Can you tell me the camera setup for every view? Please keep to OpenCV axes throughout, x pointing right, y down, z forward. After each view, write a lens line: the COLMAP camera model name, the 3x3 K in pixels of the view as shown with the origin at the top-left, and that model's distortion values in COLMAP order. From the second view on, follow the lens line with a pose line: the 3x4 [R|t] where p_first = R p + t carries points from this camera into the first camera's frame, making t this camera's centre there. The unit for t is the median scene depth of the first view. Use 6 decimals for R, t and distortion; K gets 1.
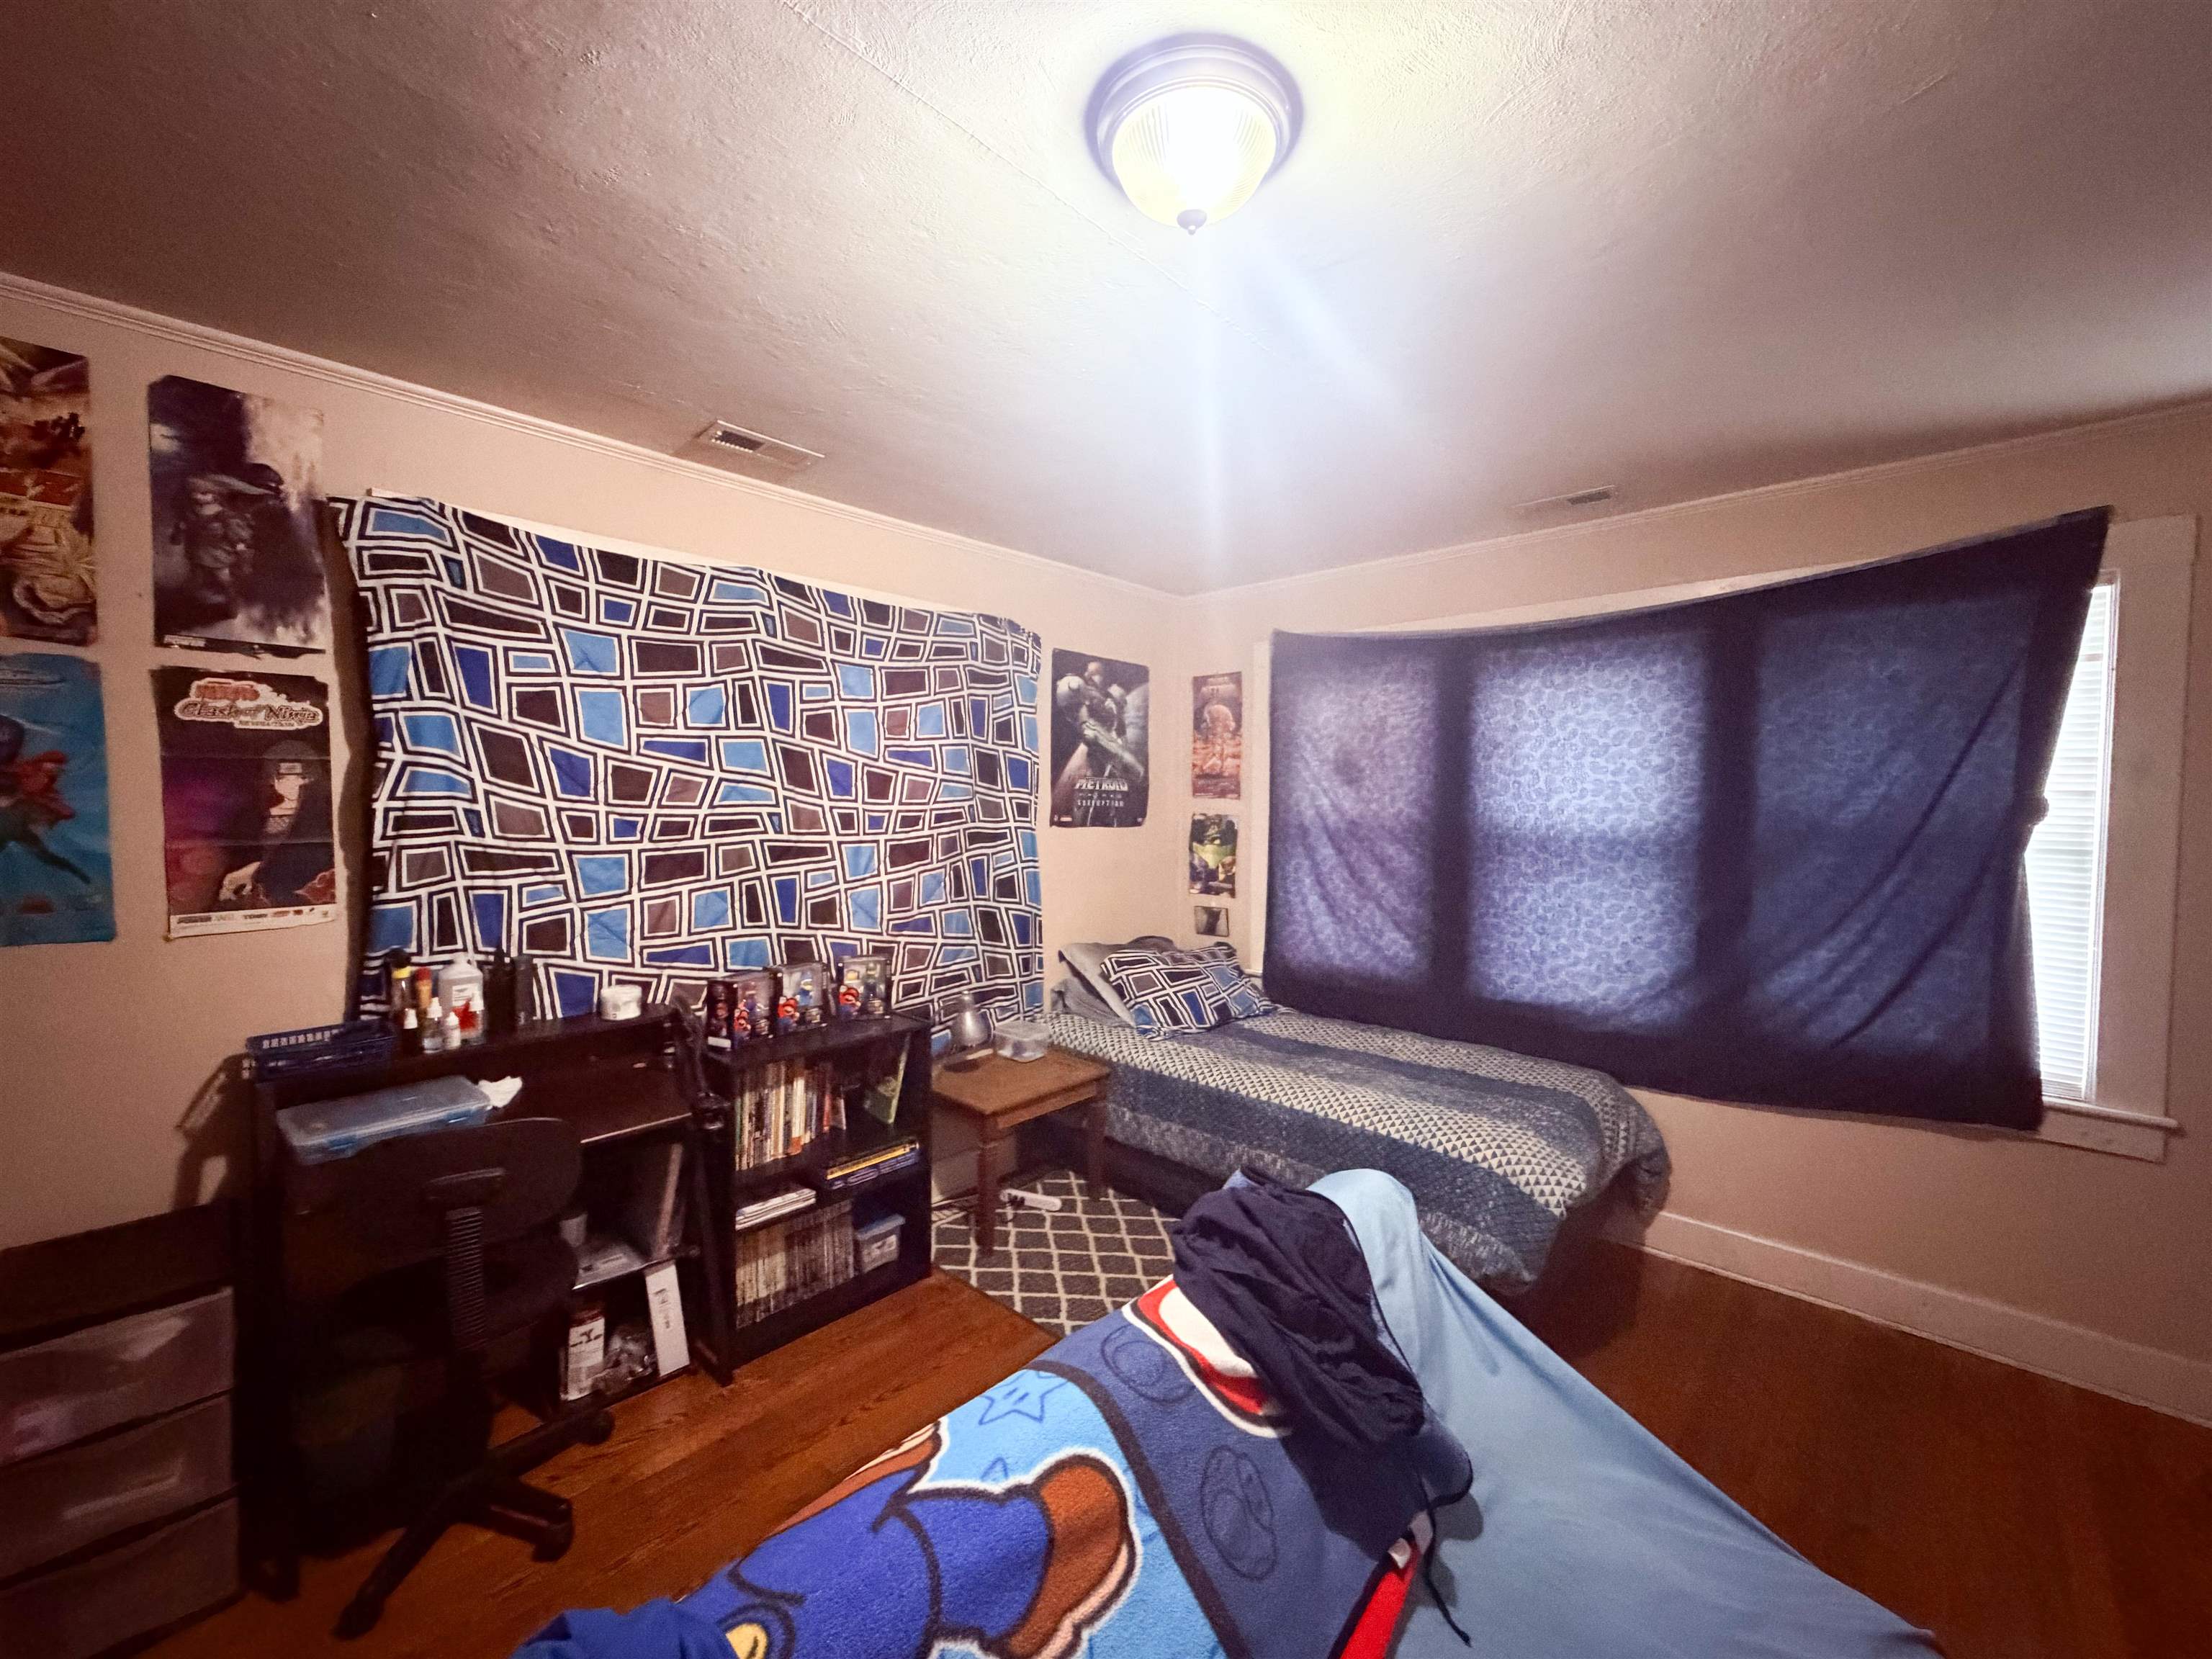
lens RADIAL K [[882.3, 0, 1104.3], [0, 882.3, 824.7], [0, 0, 1]] dist [-0.001871, 0.000234]
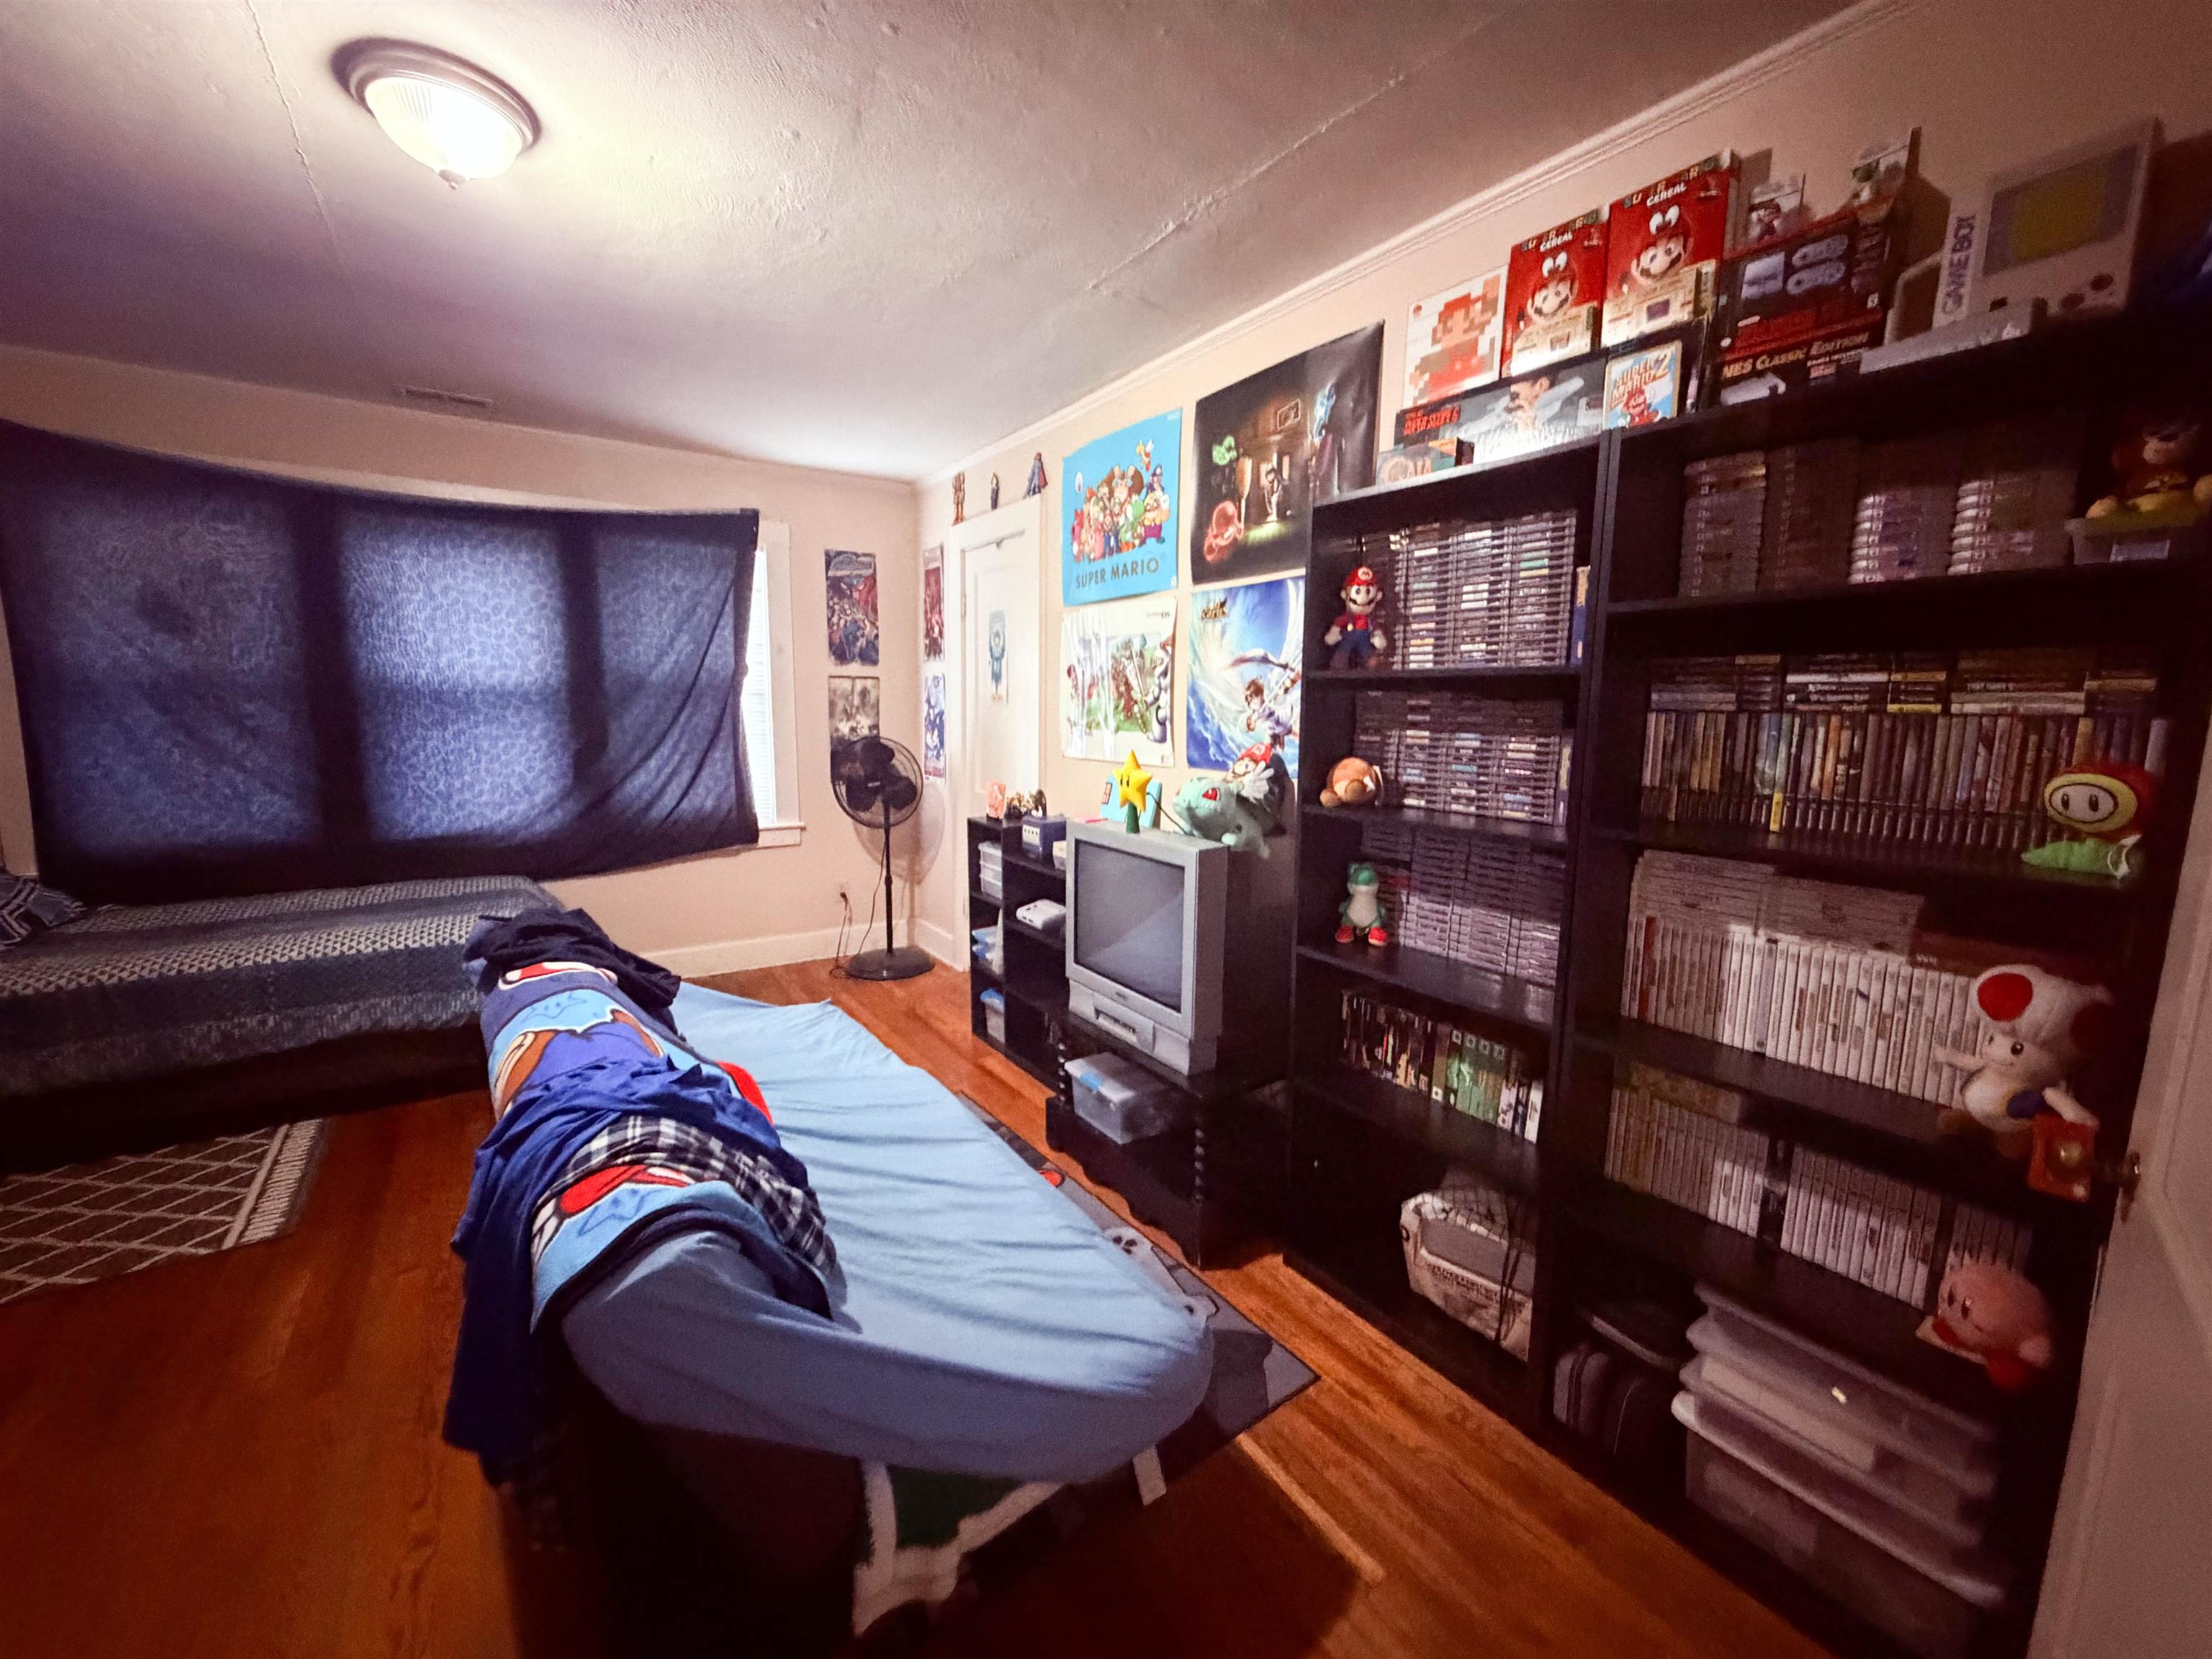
lens RADIAL K [[882.3, 0, 1105.9], [0, 882.3, 822.6], [0, 0, 1]] dist [-0.001871, 0.000234]
pose [[0.200876, -0.135956, 0.970137, -0.486677], [0.020084, 0.990686, 0.134677, 0.049809], [-0.979411, -0.007569, 0.201735, -0.091087]]
